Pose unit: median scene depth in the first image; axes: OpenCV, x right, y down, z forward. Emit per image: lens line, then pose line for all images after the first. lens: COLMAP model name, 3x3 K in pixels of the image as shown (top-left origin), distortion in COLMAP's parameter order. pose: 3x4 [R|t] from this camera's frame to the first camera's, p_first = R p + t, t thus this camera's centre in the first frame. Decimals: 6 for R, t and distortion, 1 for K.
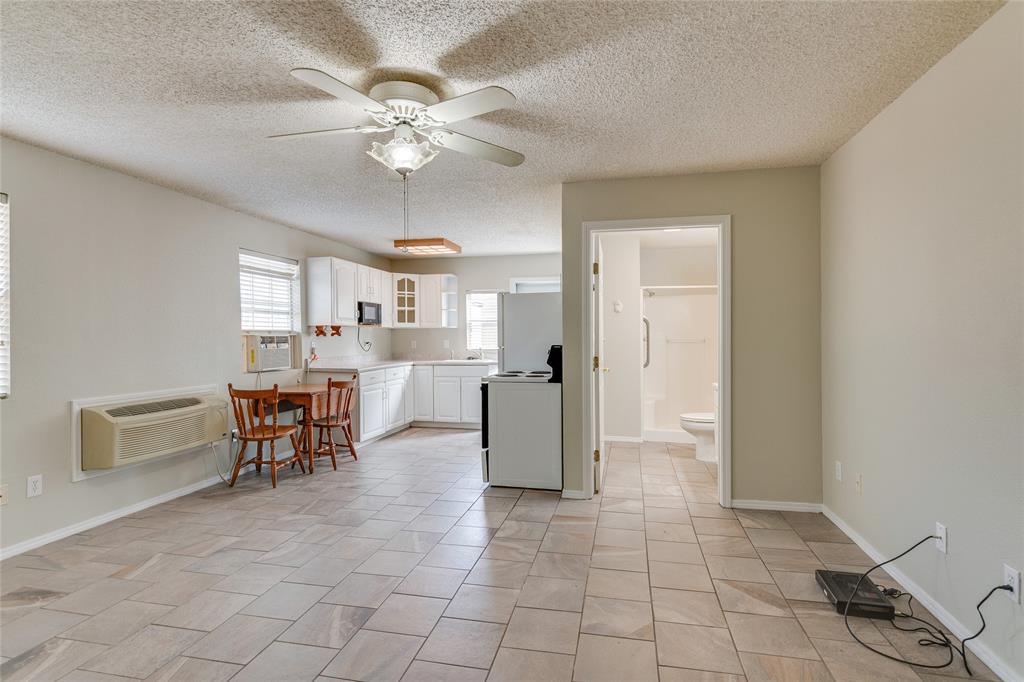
lens RADIAL K [[492.9, 0, 481.9], [0, 492.9, 346.6], [0, 0, 1]] dist [0.002648, 0.000274]
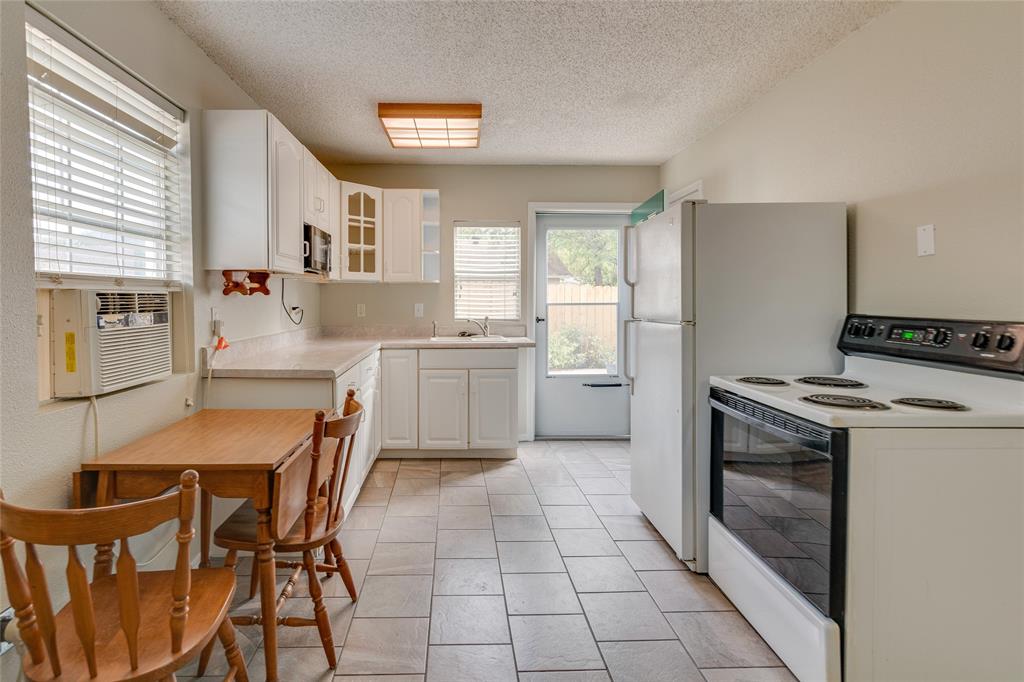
lens RADIAL K [[528.6, 0, 439.7], [0, 528.6, 311.1], [0, 0, 1]] dist [0.014191, -0.002594]
pose [[0.975547, 0.003028, 0.219769, -0.240925], [-0.003967, 0.999985, 0.003832, -0.008412], [-0.219754, -0.004610, 0.975544, 0.476740]]
